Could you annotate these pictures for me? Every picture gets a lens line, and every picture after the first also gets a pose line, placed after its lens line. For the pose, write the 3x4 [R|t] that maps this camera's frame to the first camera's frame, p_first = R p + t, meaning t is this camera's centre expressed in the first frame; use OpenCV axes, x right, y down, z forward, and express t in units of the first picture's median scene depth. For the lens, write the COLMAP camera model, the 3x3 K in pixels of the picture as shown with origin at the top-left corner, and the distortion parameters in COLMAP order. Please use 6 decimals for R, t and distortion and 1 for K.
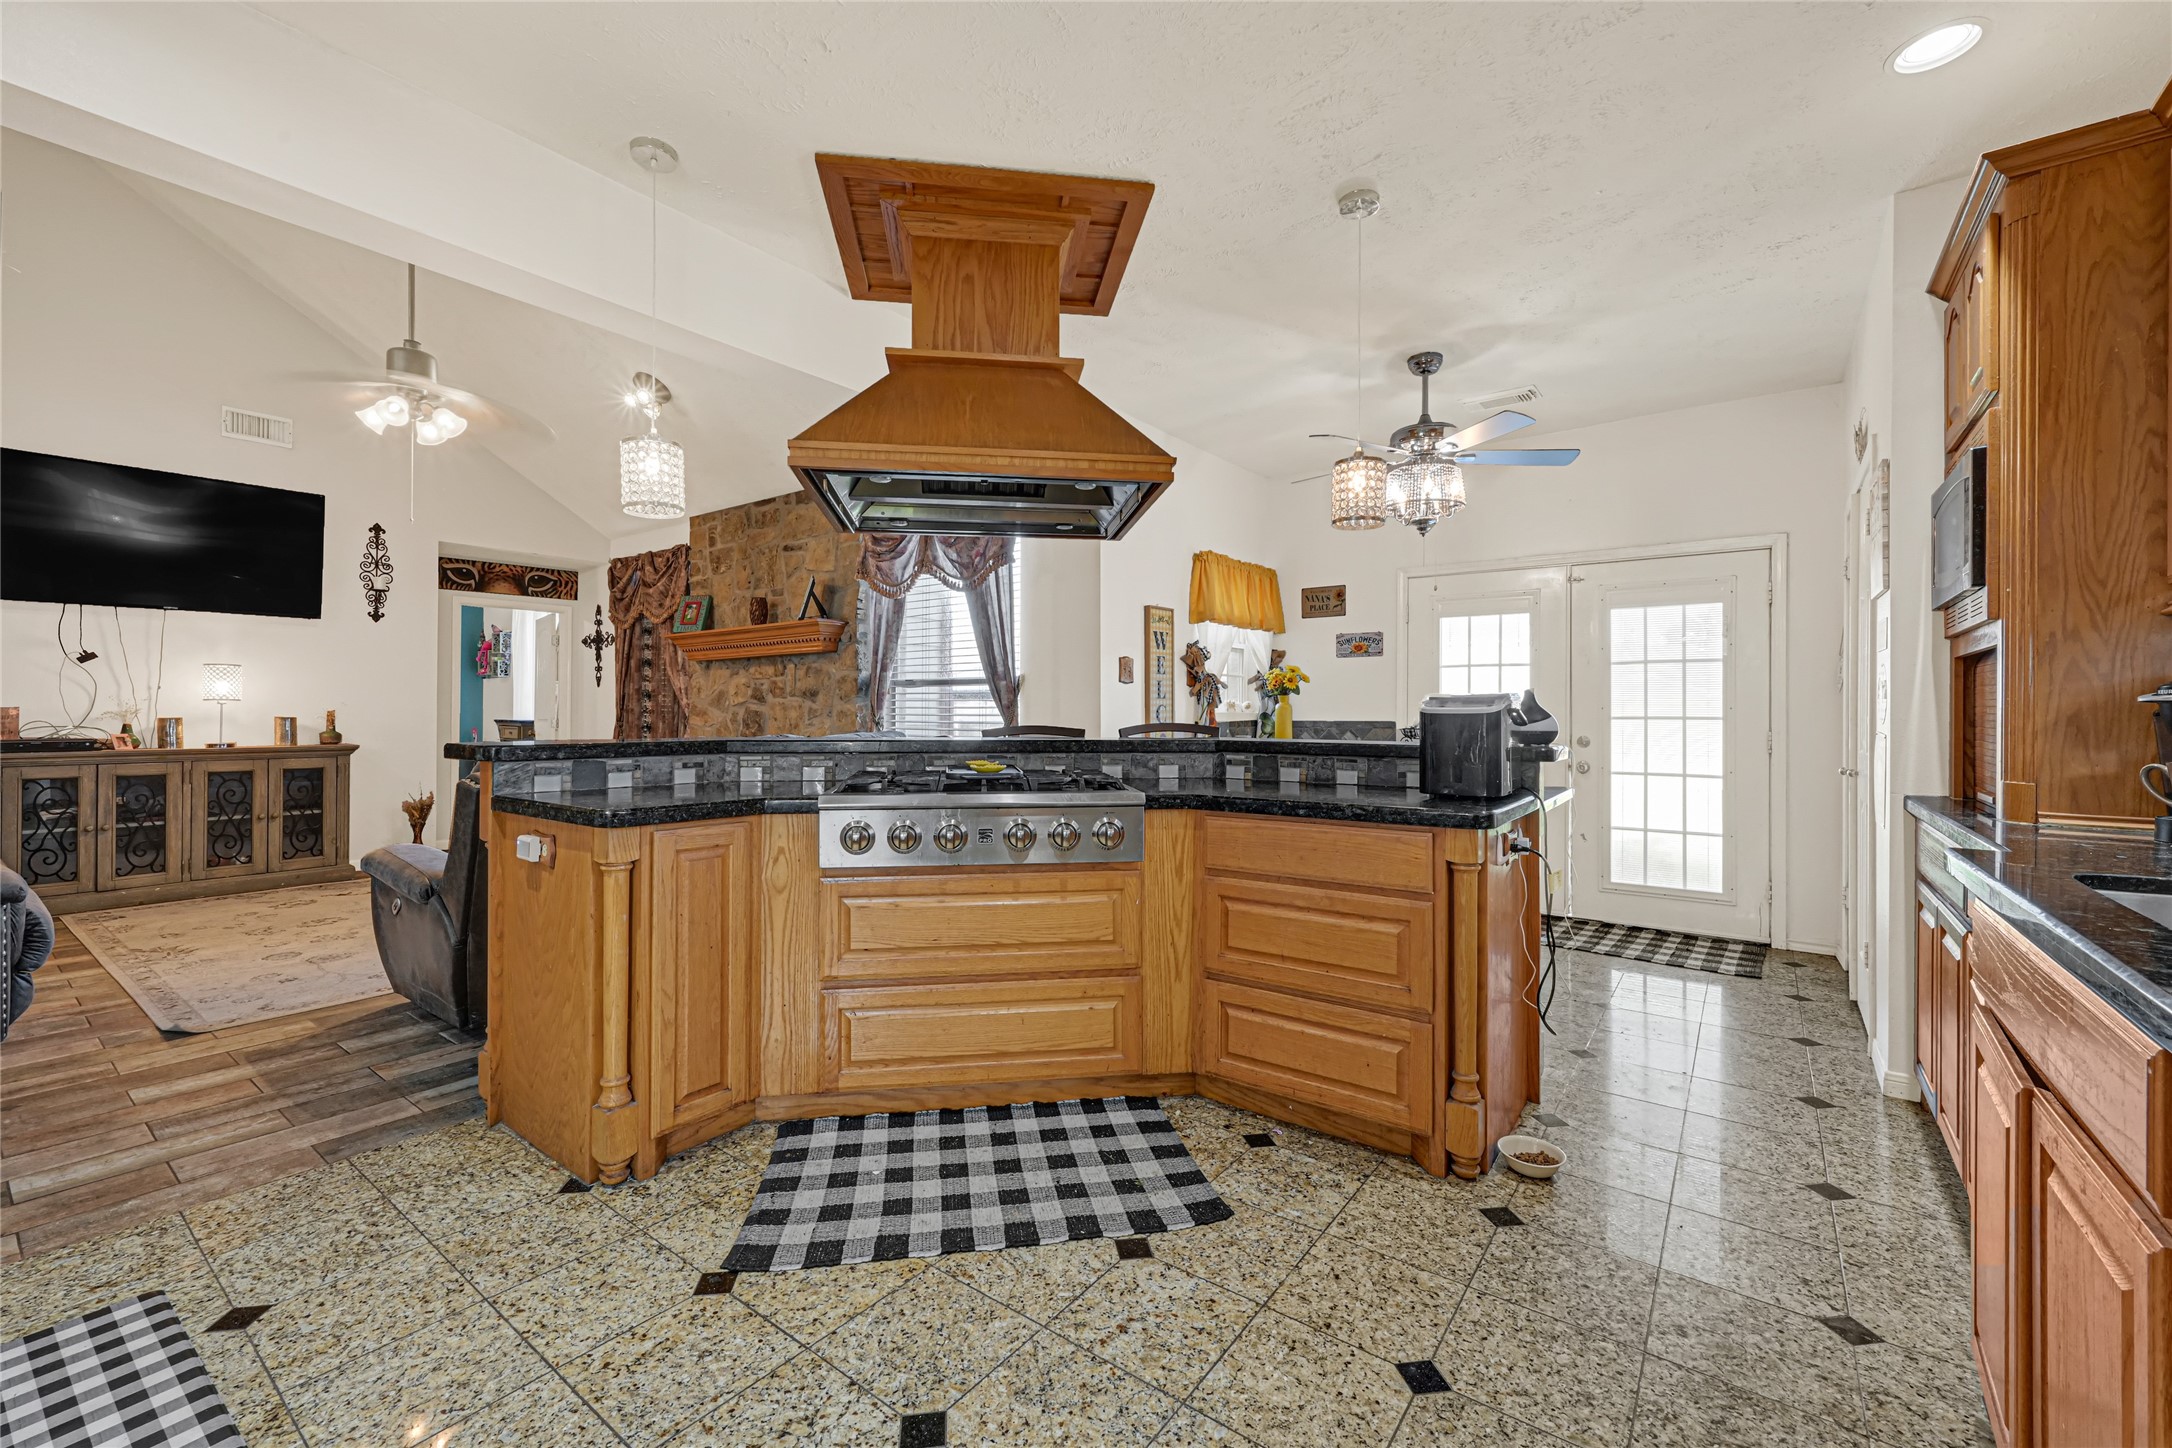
lens RADIAL K [[892.3, 0, 1093.0], [0, 892.3, 709.4], [0, 0, 1]] dist [-0.002205, 0.000159]
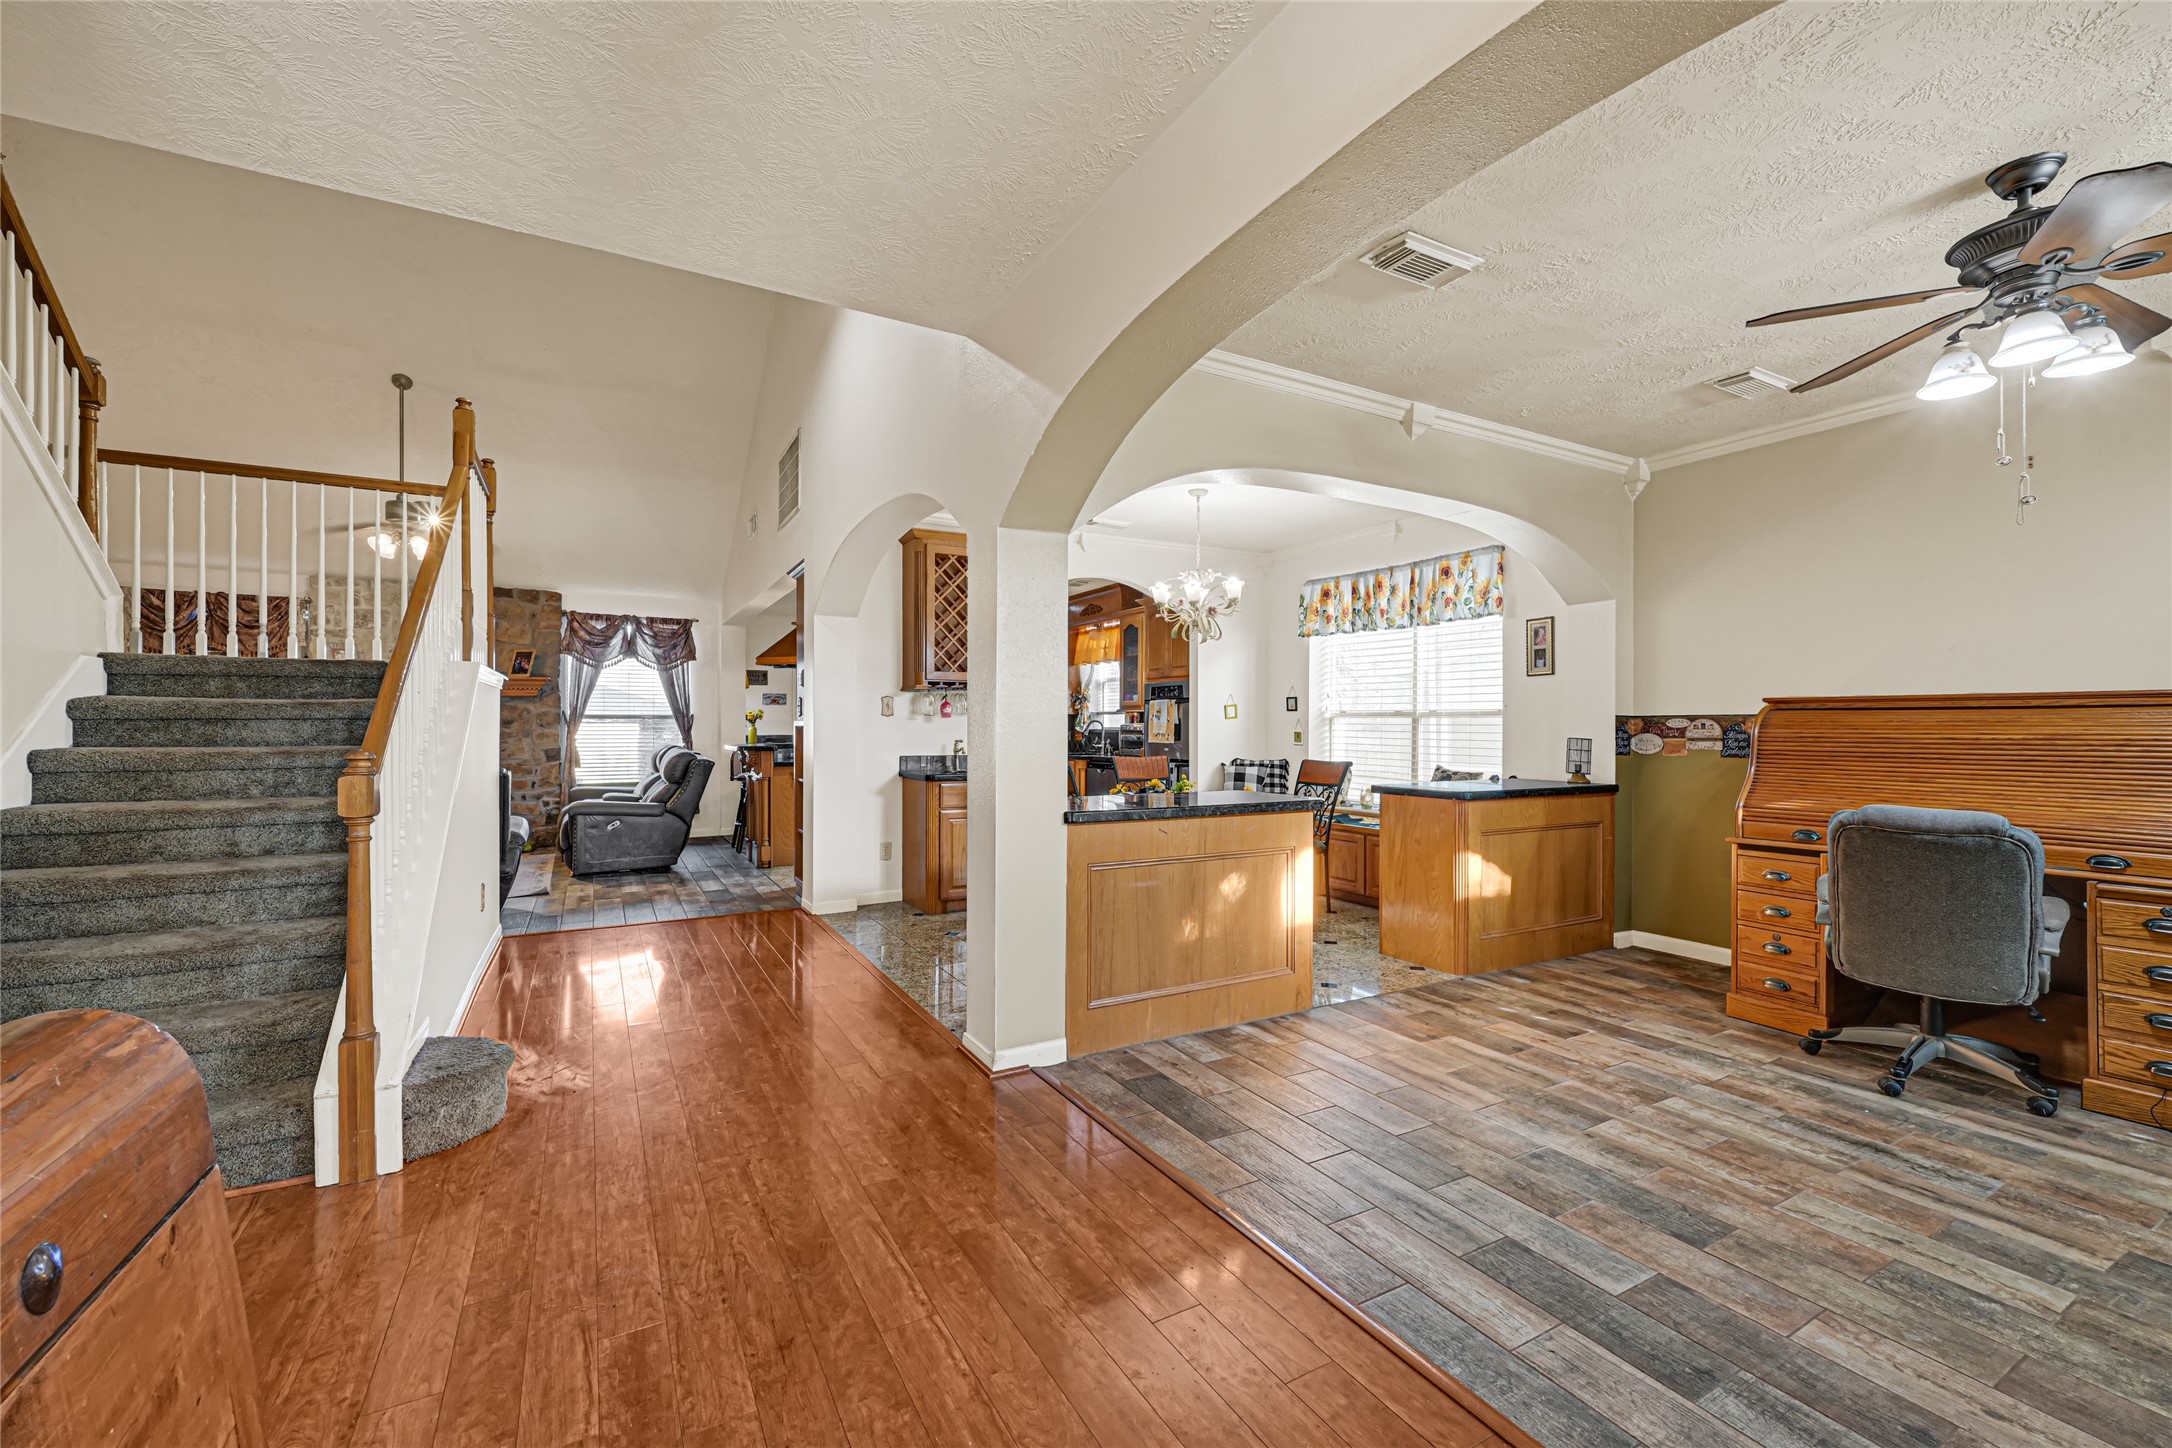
lens RADIAL K [[883.6, 0, 1084.7], [0, 883.6, 724.8], [0, 0, 1]] dist [0.001164, 0.000155]
pose [[0.408765, -0.003536, 0.912633, -1.395726], [0.000953, 0.999994, 0.003448, -0.019219], [-0.912639, -0.000540, 0.408765, -0.569391]]
